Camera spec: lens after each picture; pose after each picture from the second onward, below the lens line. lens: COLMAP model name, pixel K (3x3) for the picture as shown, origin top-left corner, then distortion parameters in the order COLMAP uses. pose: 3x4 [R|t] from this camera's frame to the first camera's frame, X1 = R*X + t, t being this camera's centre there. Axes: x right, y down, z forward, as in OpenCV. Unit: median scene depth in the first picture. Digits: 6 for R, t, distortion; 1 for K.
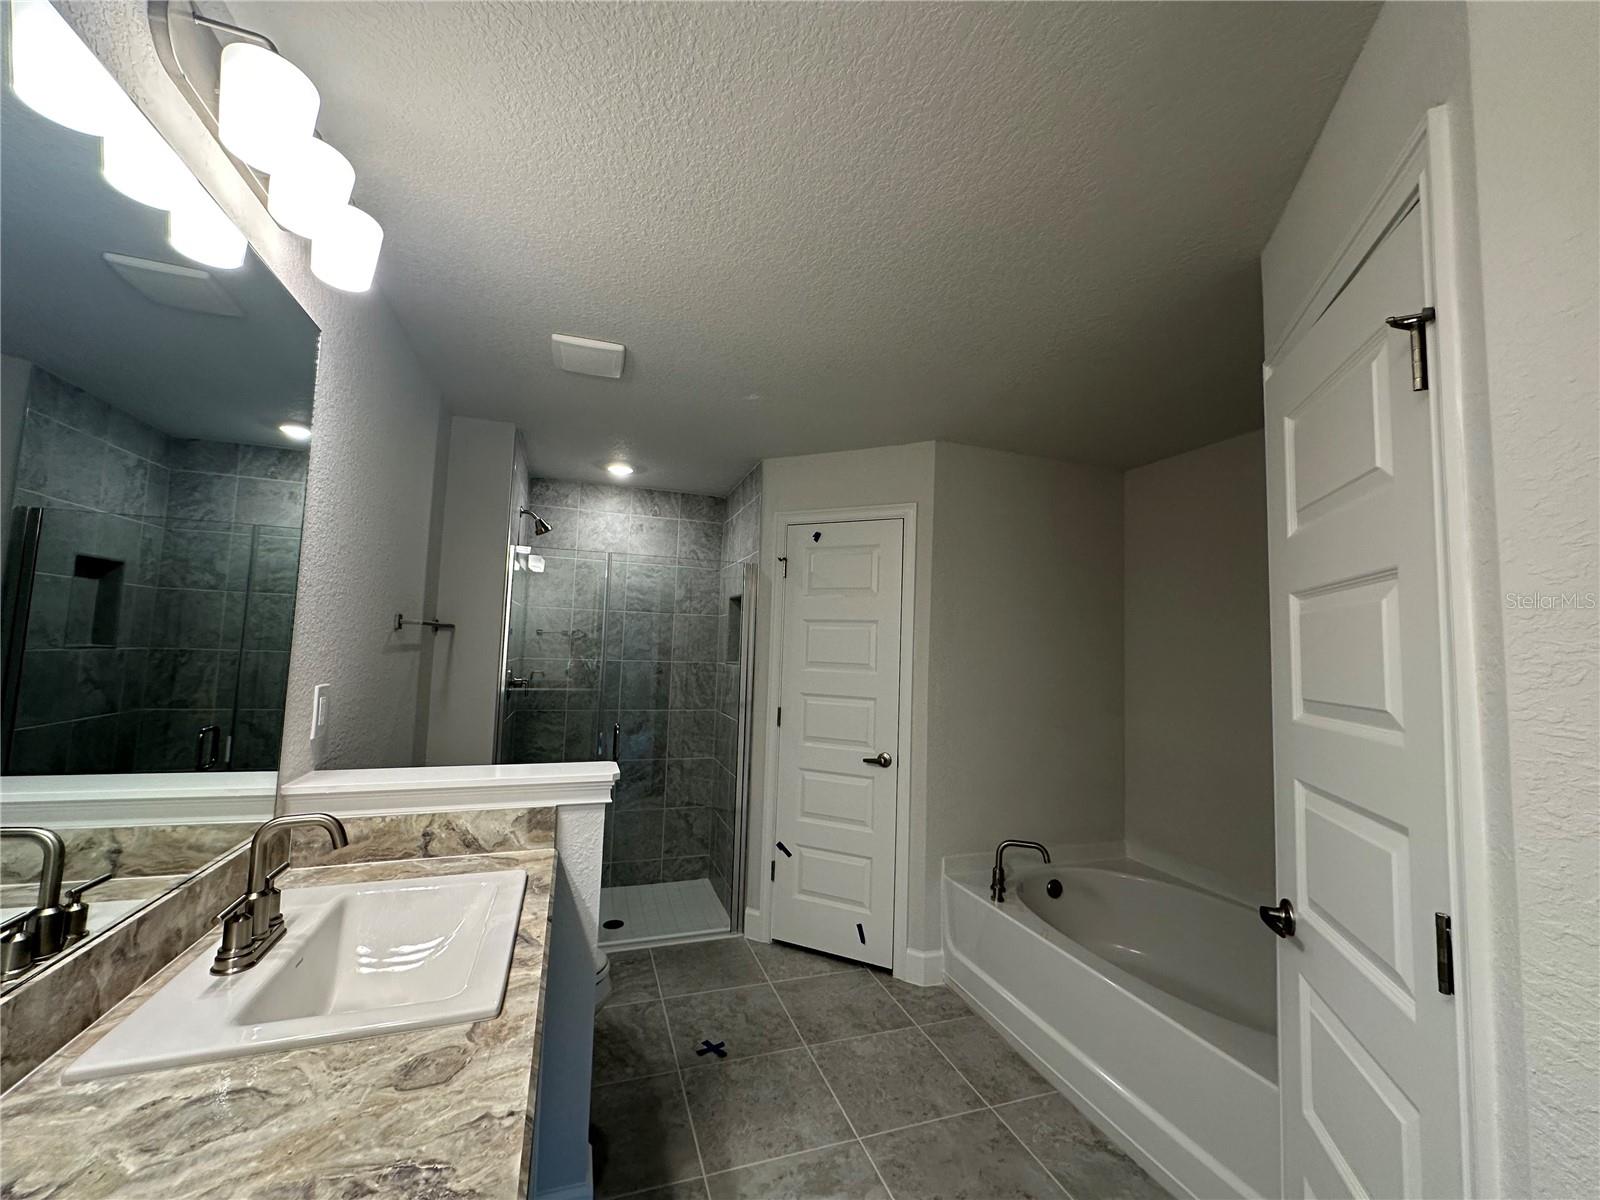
lens RADIAL K [[638.9, 0, 800.1], [0, 638.9, 598.3], [0, 0, 1]] dist [-0.002854, 0.001176]
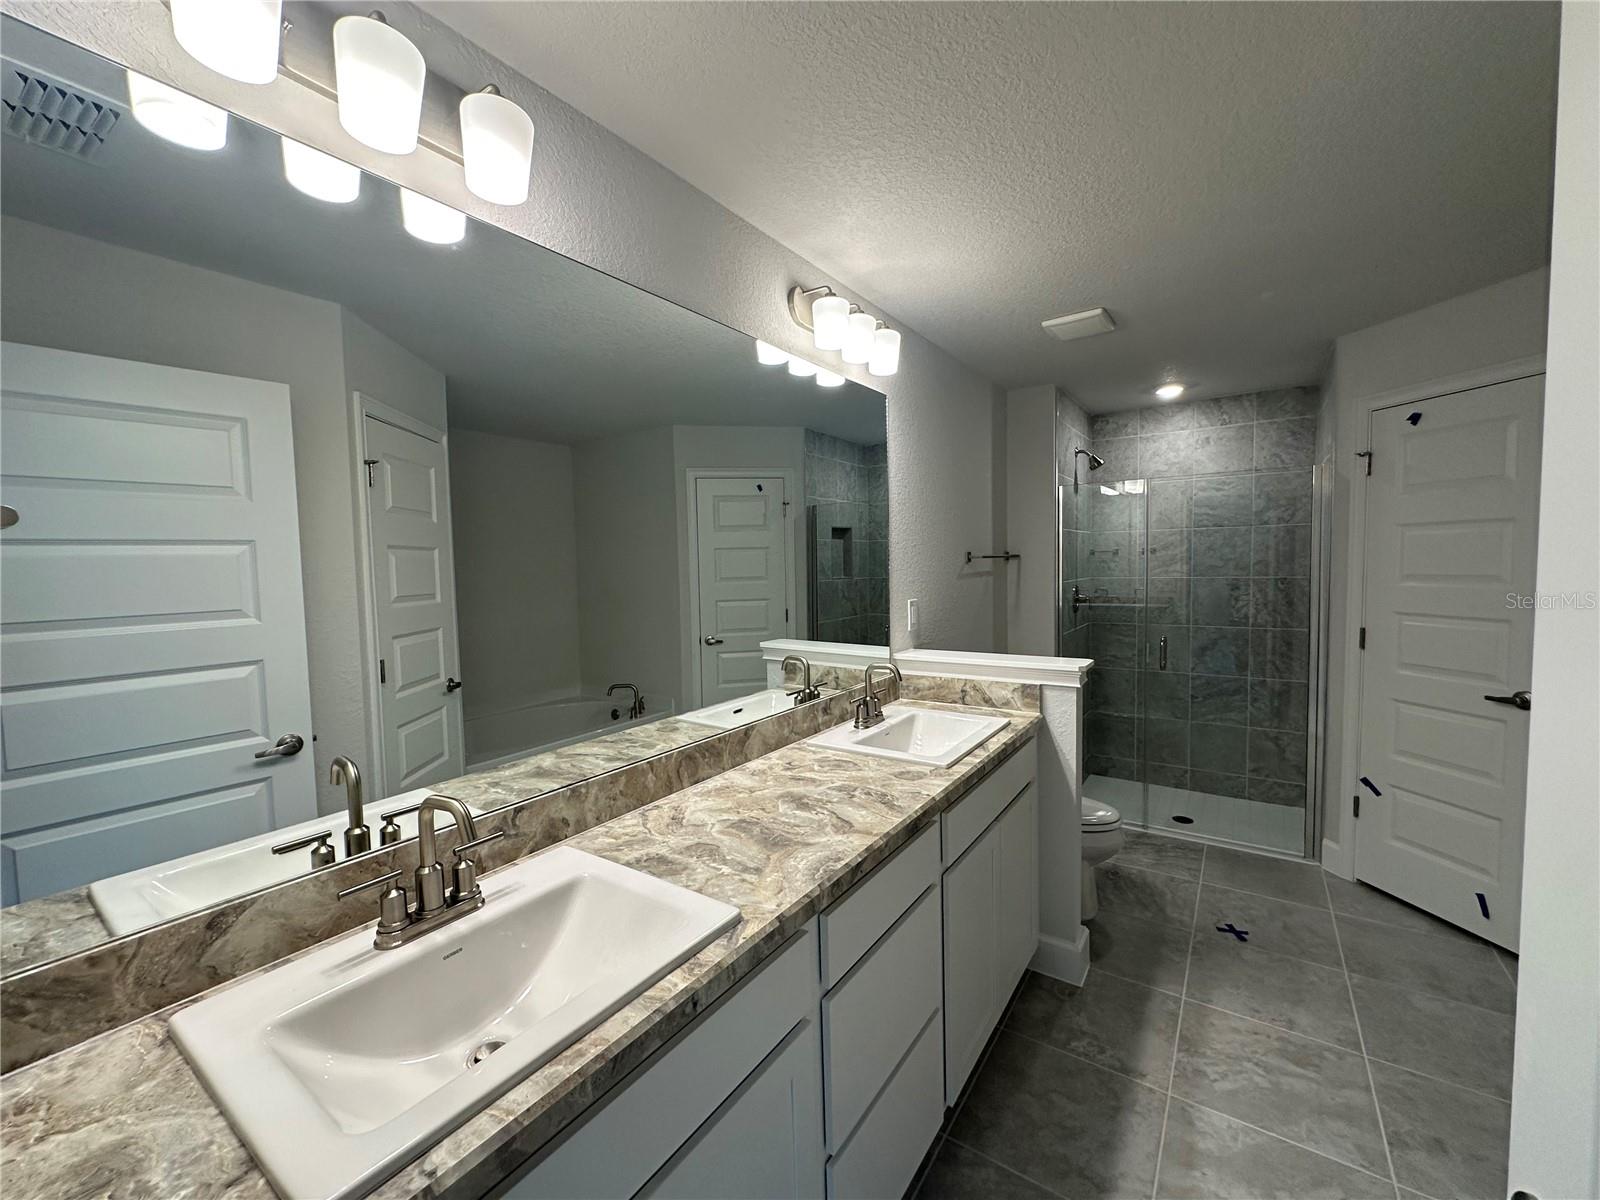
lens RADIAL K [[638.9, 0, 800.1], [0, 638.9, 598.3], [0, 0, 1]] dist [-0.002854, 0.001176]
pose [[0.581883, 0.002475, -0.813269, 0.278623], [0.103293, 0.991672, 0.076923, -0.018070], [0.806686, -0.128765, 0.576781, -0.136450]]
